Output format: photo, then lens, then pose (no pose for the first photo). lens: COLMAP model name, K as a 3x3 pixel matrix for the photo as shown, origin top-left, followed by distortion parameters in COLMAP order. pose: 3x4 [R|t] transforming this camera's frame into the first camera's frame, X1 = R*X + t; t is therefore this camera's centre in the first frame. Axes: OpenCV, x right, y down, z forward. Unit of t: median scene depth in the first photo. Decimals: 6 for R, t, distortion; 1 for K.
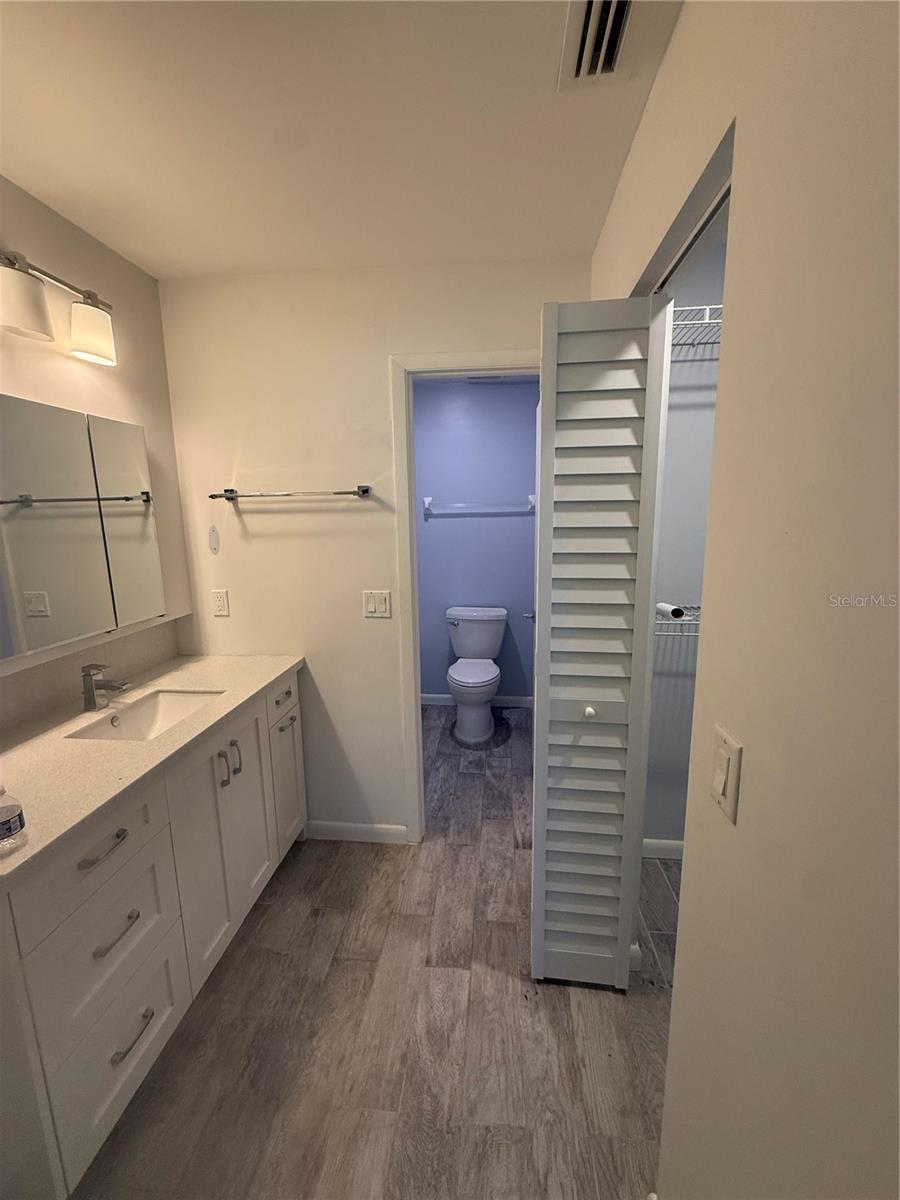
lens RADIAL K [[476.3, 0, 448.7], [0, 476.3, 595.9], [0, 0, 1]] dist [-0.003599, 0.000466]
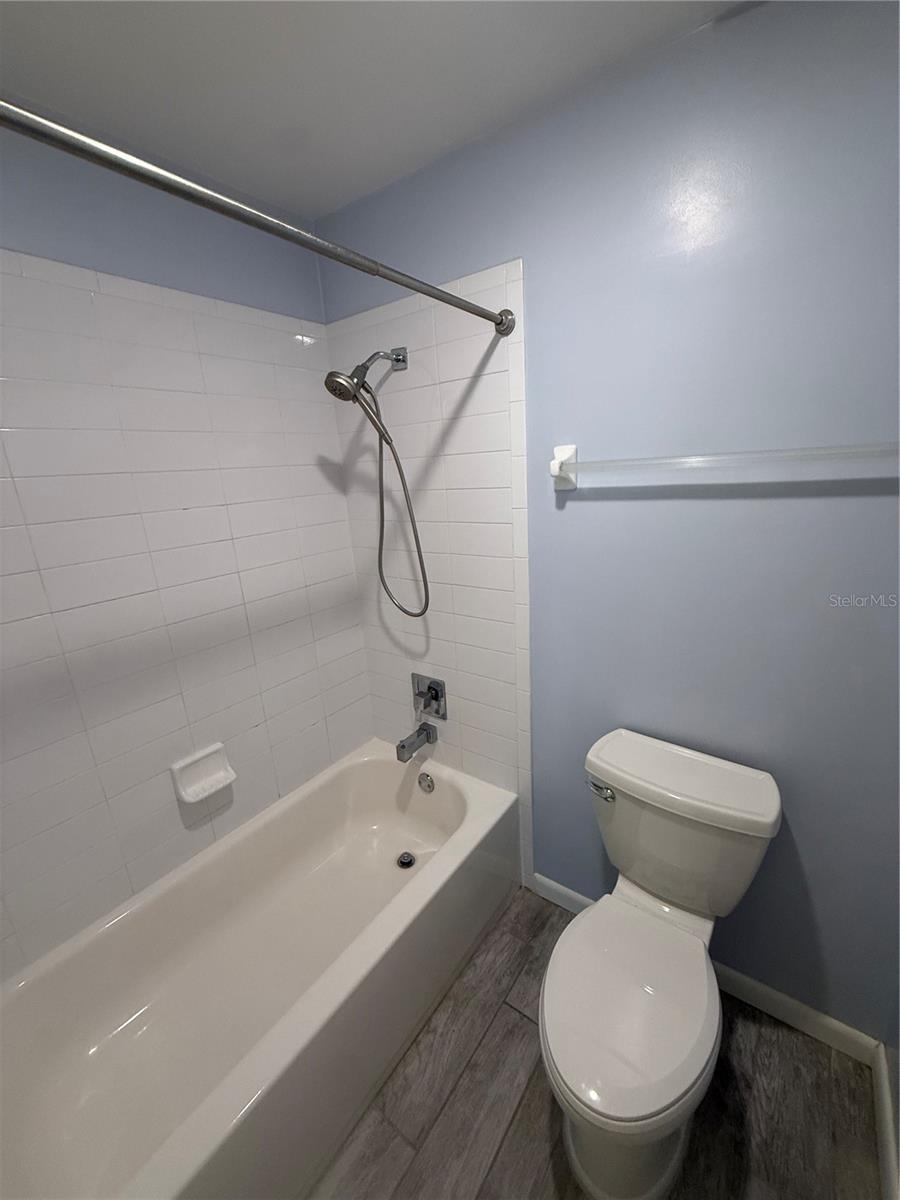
lens RADIAL K [[476.3, 0, 452.9], [0, 476.3, 598.2], [0, 0, 1]] dist [-0.003599, 0.000466]
pose [[0.870461, 0.092585, -0.483452, 0.140156], [-0.045970, 0.993150, 0.107426, -0.239597], [0.490086, -0.071286, 0.868754, 1.202175]]
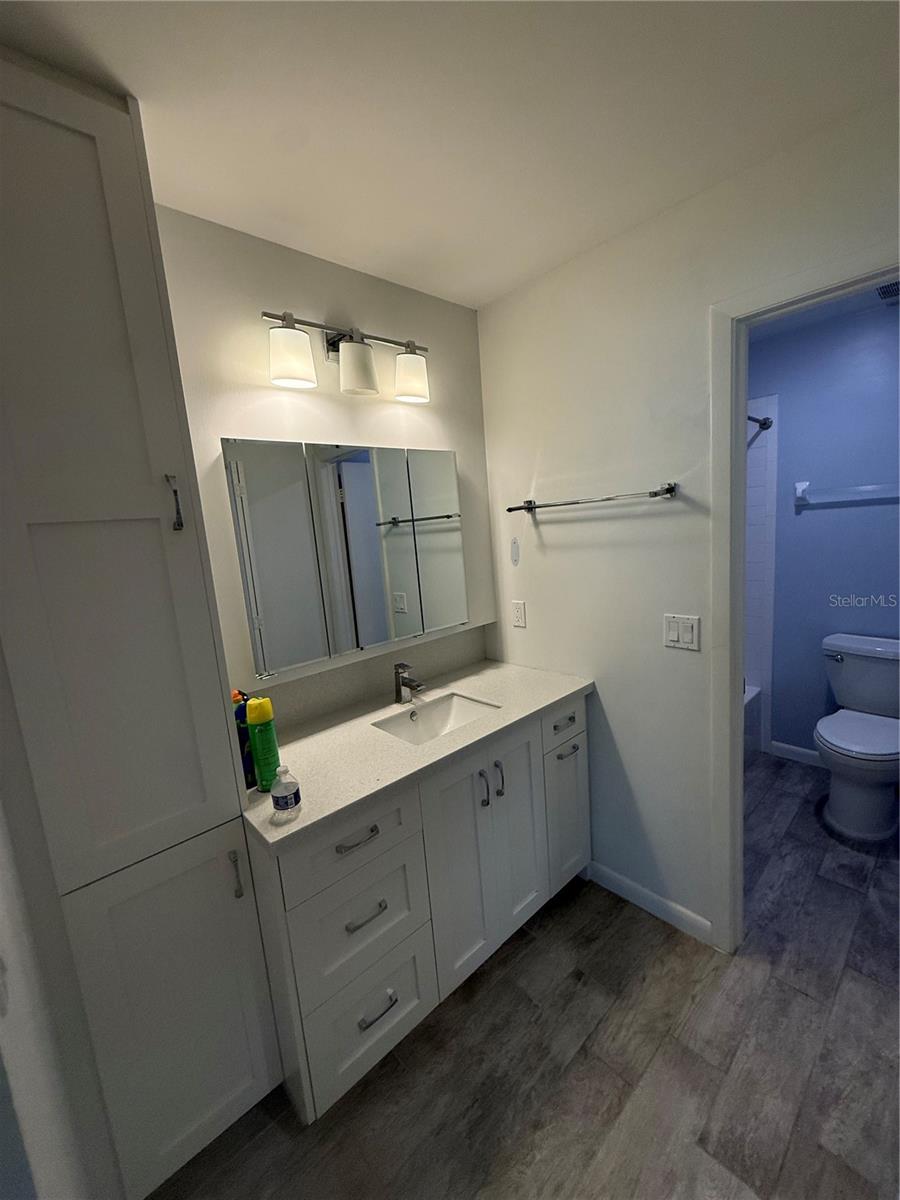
lens RADIAL K [[476.3, 0, 449.9], [0, 476.3, 595.8], [0, 0, 1]] dist [-0.003599, 0.000466]
pose [[0.745516, 0.051509, -0.664494, 0.091671], [-0.045939, 0.998609, 0.025868, -0.048913], [0.664903, 0.011241, 0.746845, 0.171062]]
